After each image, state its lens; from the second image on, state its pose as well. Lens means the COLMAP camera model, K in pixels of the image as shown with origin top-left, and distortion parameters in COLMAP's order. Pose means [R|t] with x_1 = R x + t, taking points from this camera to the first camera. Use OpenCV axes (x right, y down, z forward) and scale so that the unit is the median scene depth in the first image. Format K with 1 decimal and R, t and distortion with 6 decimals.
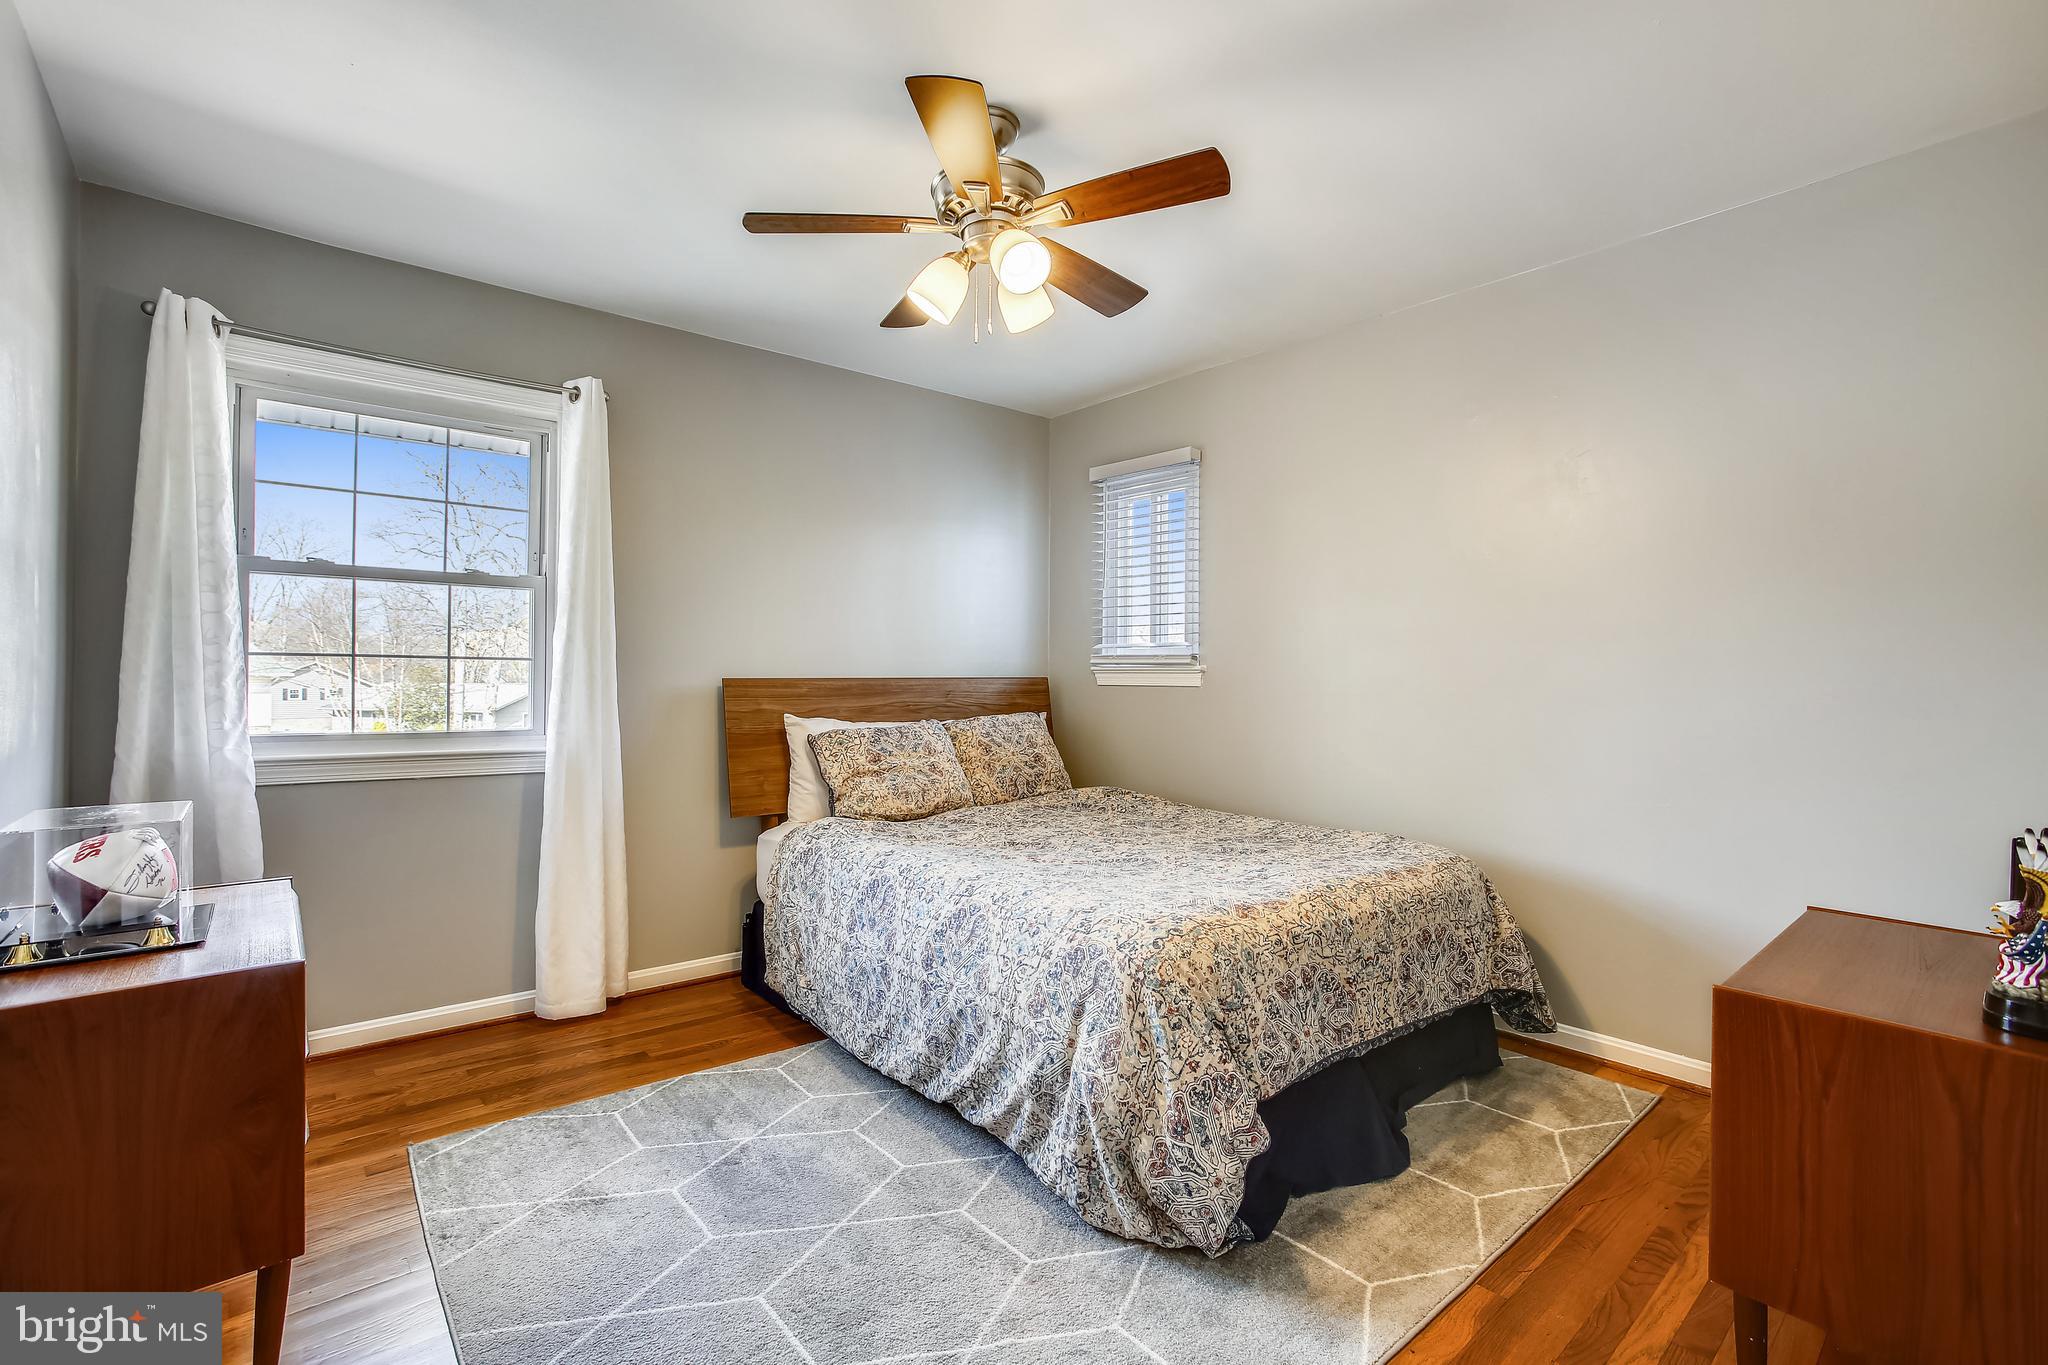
lens RADIAL K [[941.5, 0, 1025.6], [0, 941.5, 699.6], [0, 0, 1]] dist [-0.065091, 0.039038]
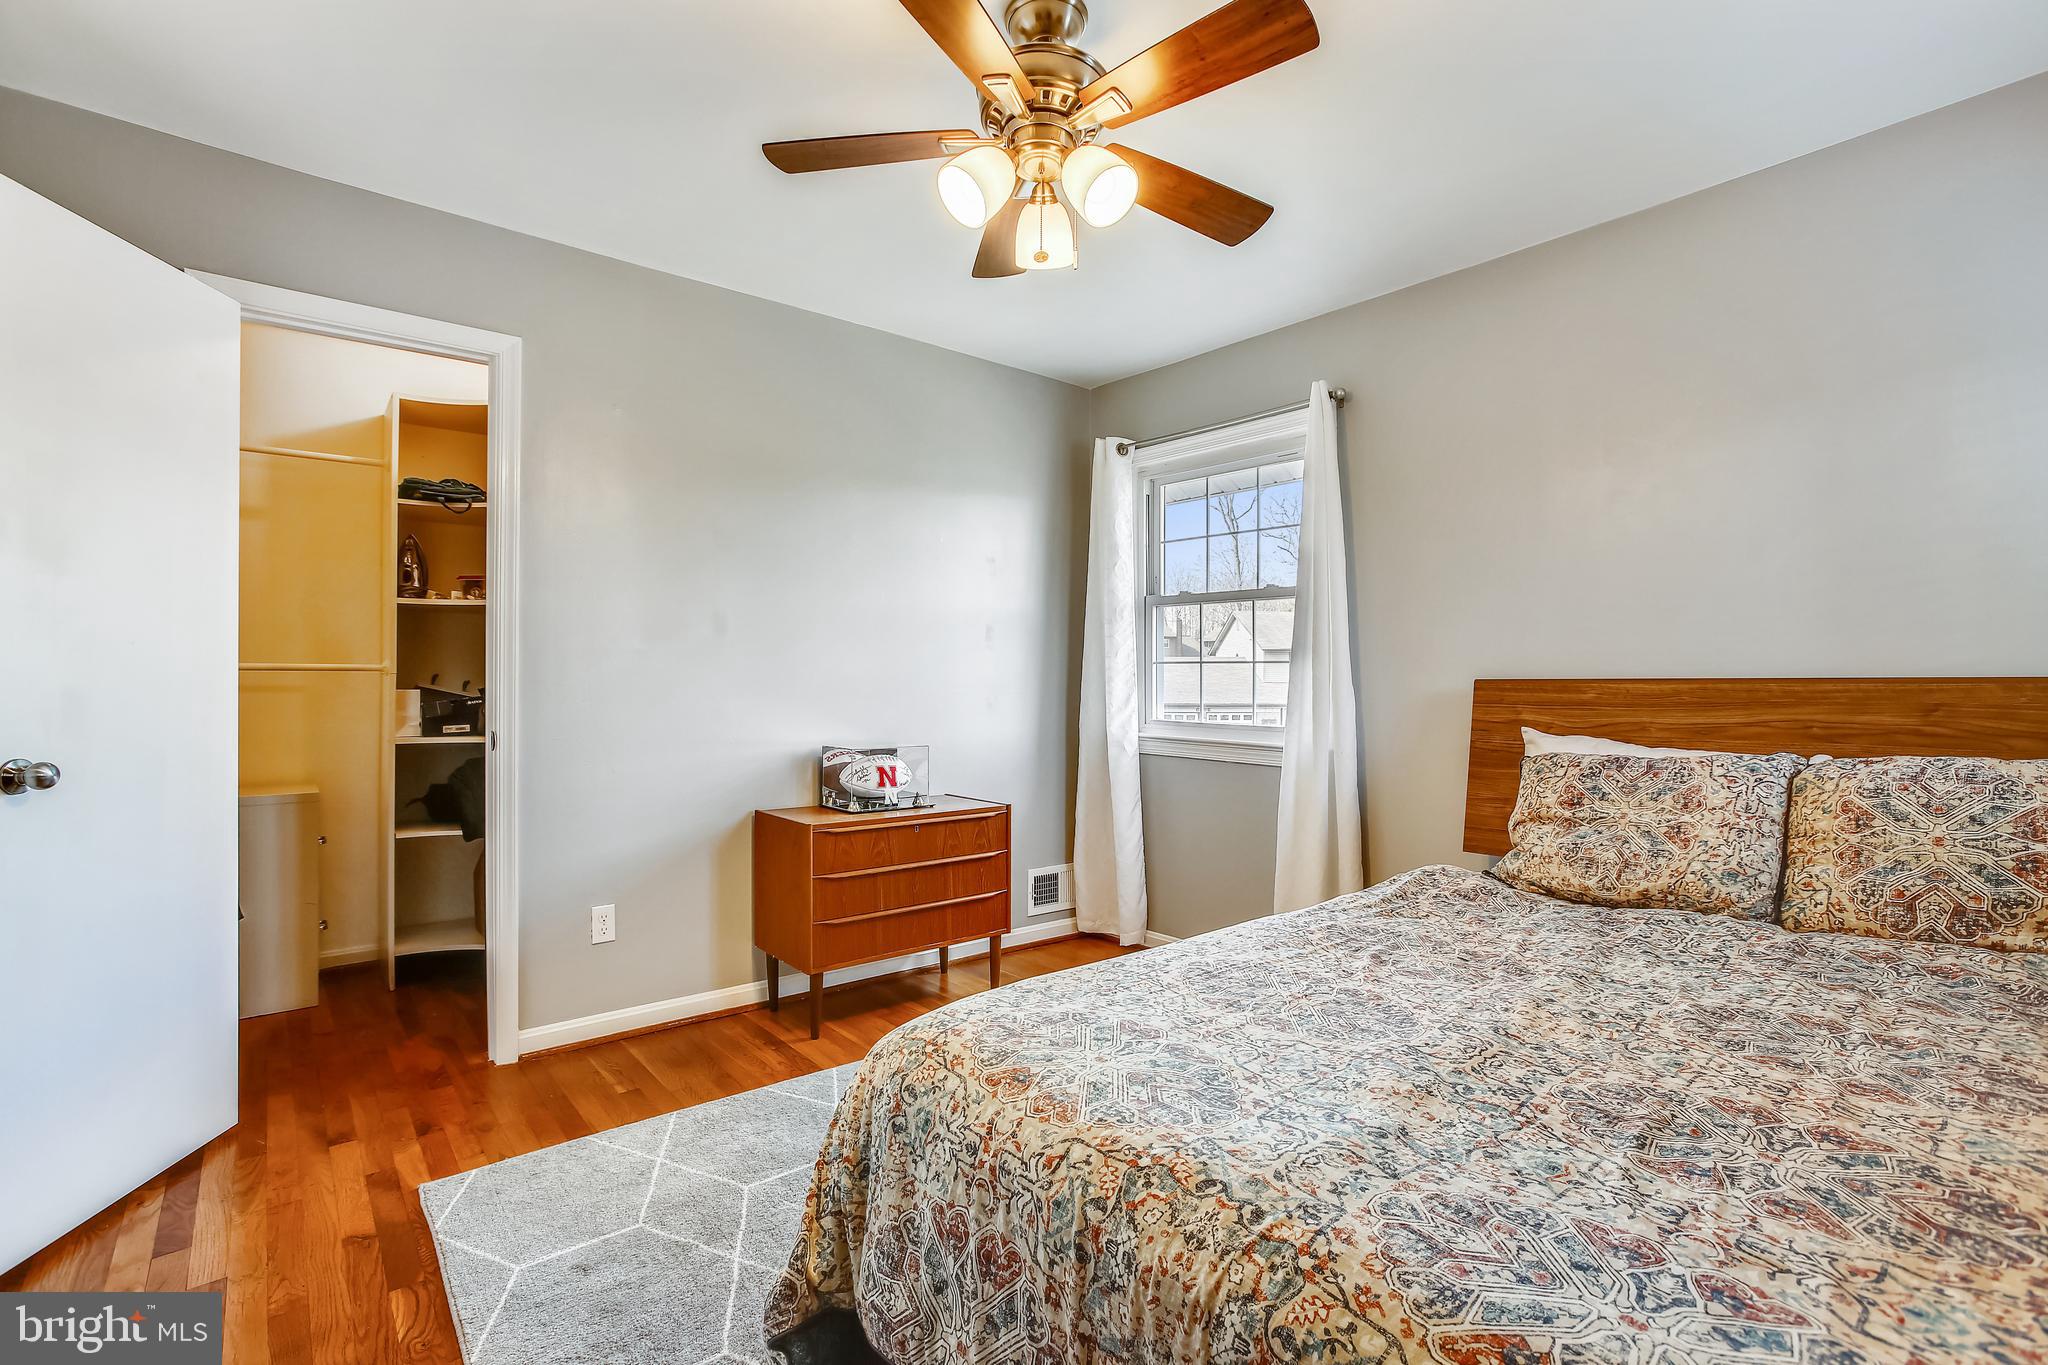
lens RADIAL K [[941.5, 0, 1025.6], [0, 941.5, 699.6], [0, 0, 1]] dist [-0.065091, 0.039038]
pose [[-0.010917, 0.014721, -0.999832, 0.491249], [-0.025220, 0.999570, 0.014992, -0.007740], [0.999622, 0.025379, -0.010541, 0.624438]]
